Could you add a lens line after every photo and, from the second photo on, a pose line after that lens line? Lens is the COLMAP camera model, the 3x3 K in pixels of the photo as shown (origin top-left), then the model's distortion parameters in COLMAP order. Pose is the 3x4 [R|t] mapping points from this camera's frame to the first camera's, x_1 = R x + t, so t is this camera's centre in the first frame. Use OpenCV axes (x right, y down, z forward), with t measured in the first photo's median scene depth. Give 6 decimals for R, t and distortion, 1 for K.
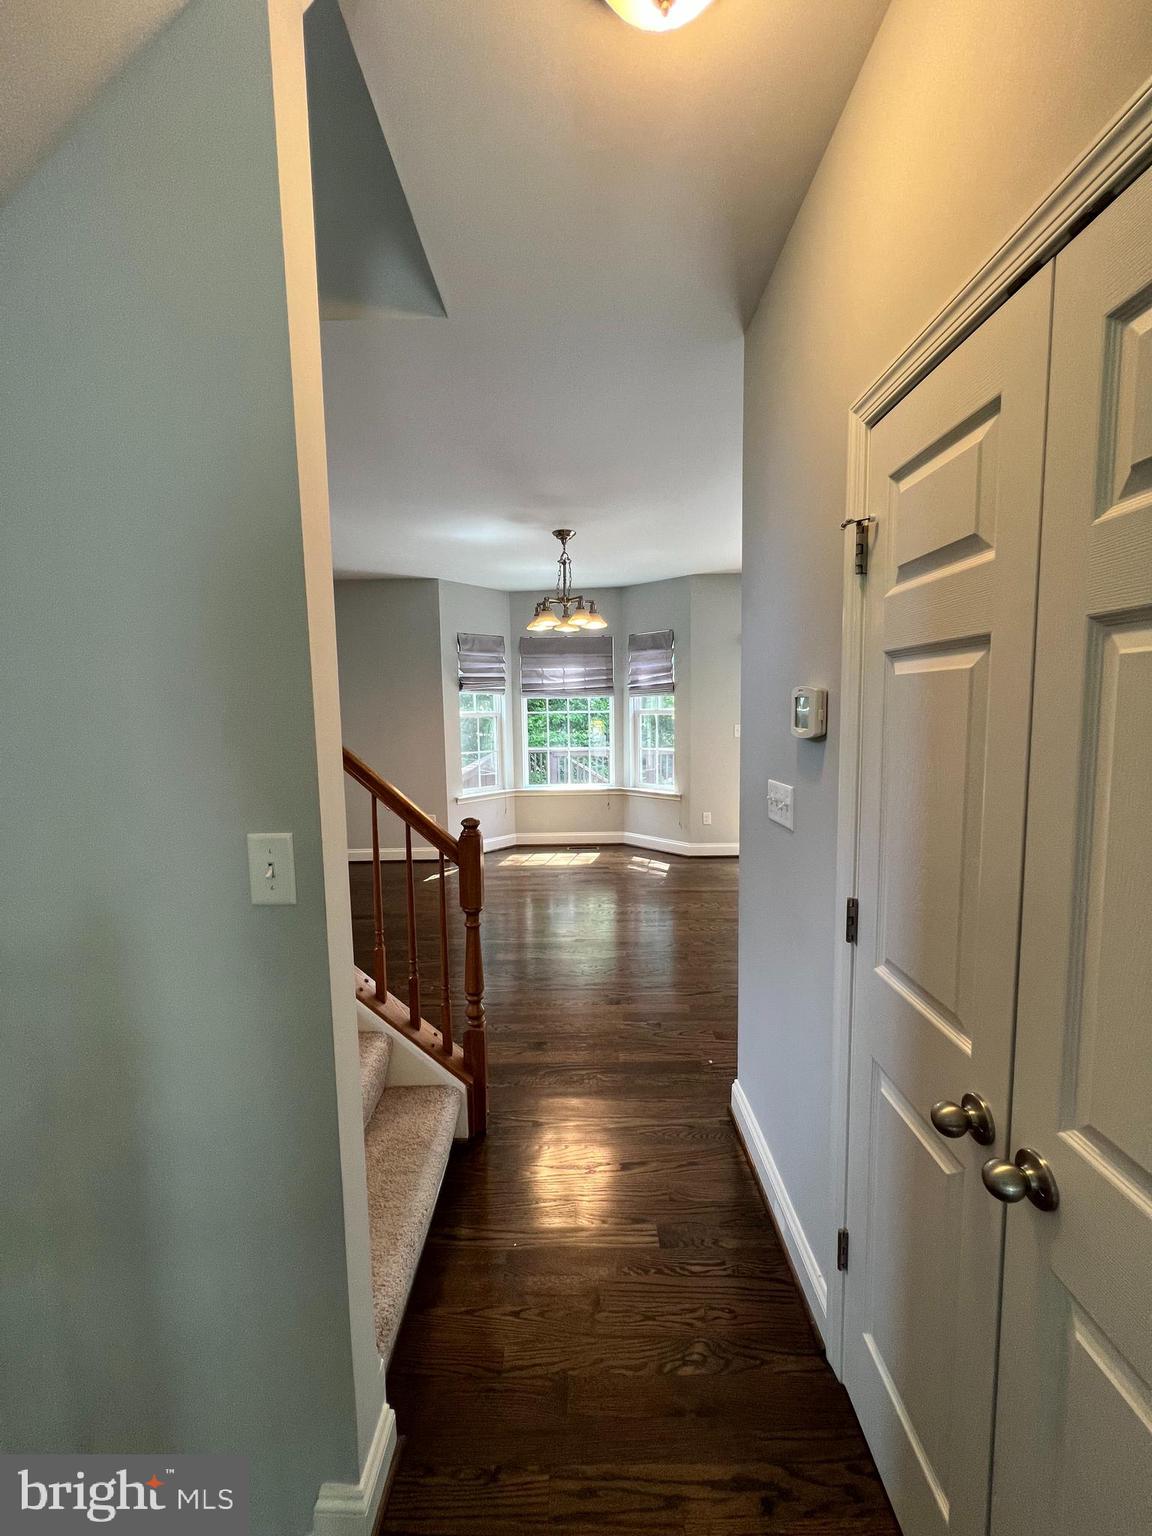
lens RADIAL K [[616.0, 0, 581.6], [0, 616.0, 764.3], [0, 0, 1]] dist [-0.000750, 0.000998]
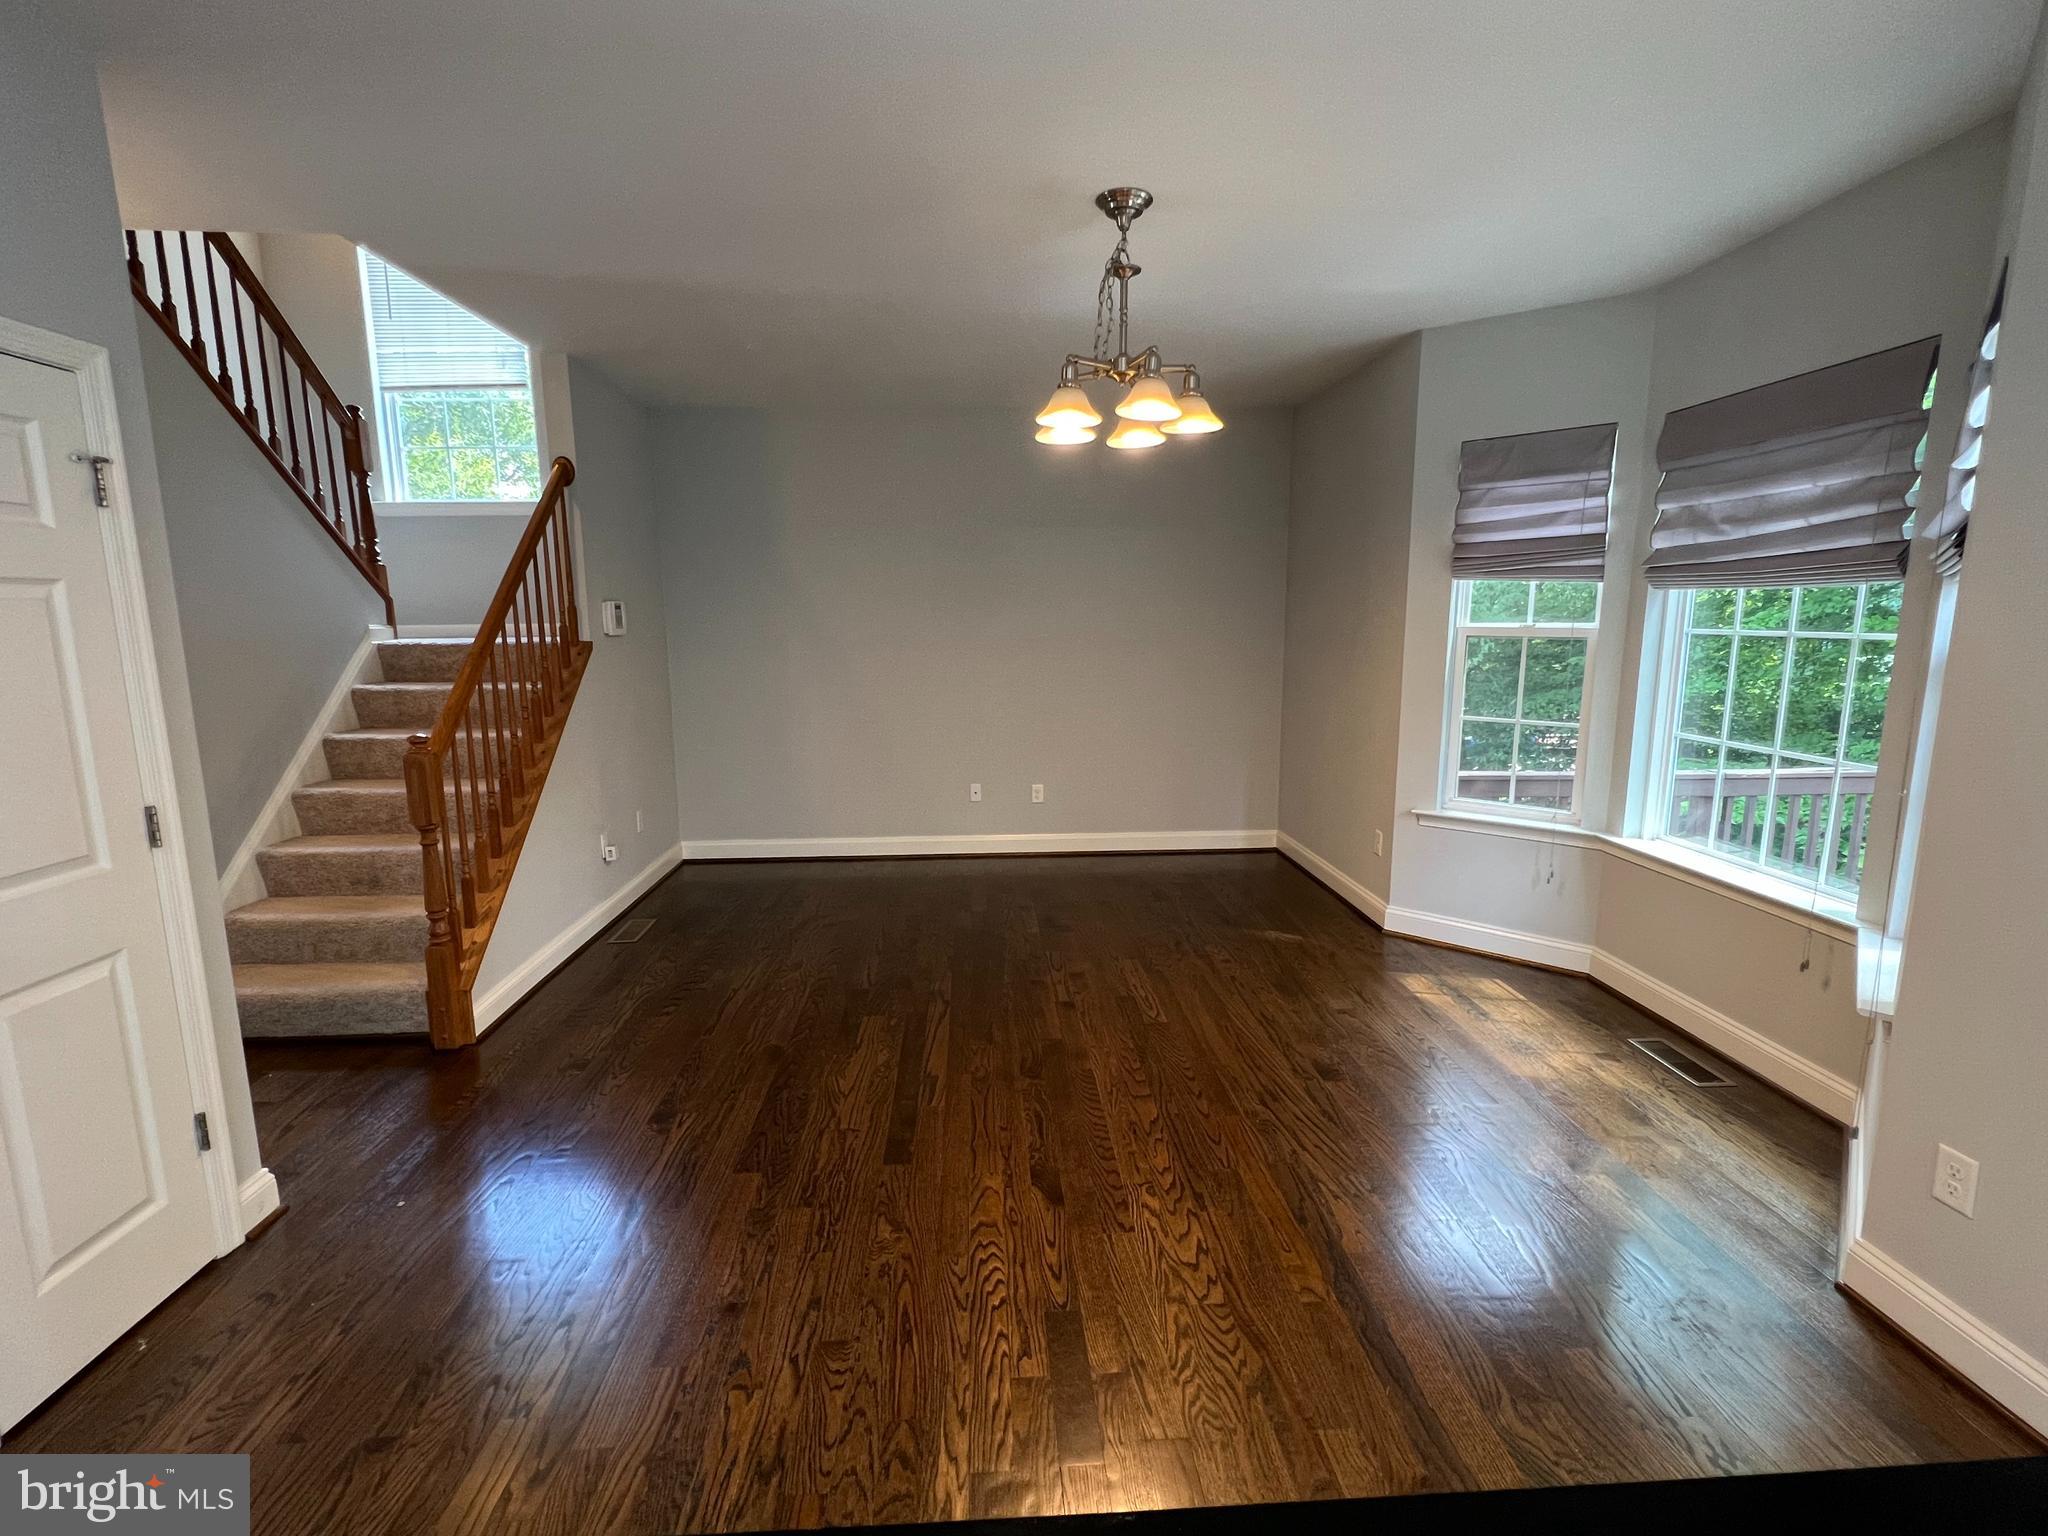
lens RADIAL K [[923.7, 0, 1012.9], [0, 923.7, 763.0], [0, 0, 1]] dist [0.000310, -0.000621]
pose [[0.044903, 0.180302, -0.982586, 0.466126], [-0.092892, 0.980070, 0.175595, -0.074149], [0.994663, 0.083390, 0.060756, 0.658357]]
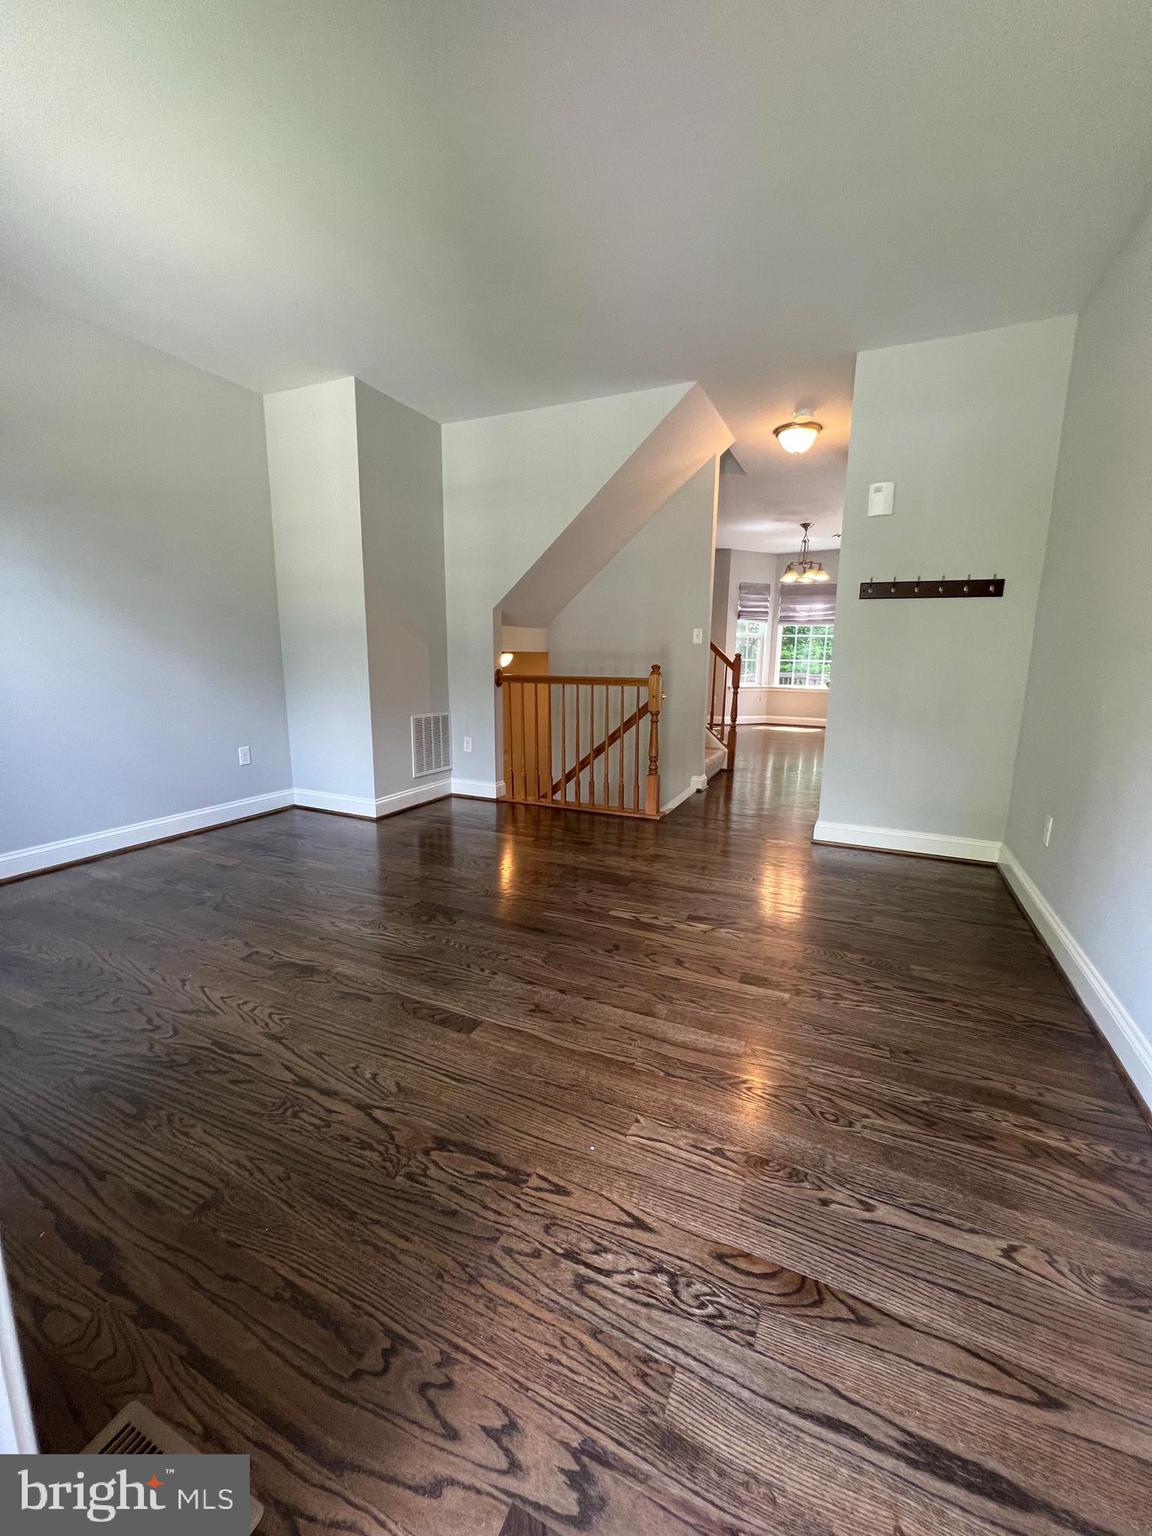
lens RADIAL K [[616.0, 0, 577.7], [0, 616.0, 766.8], [0, 0, 1]] dist [-0.000750, 0.000998]
pose [[0.903608, 0.106539, -0.414900, 0.132247], [-0.070639, 0.992377, 0.100981, 0.130322], [0.422496, -0.061939, 0.904246, -0.657518]]
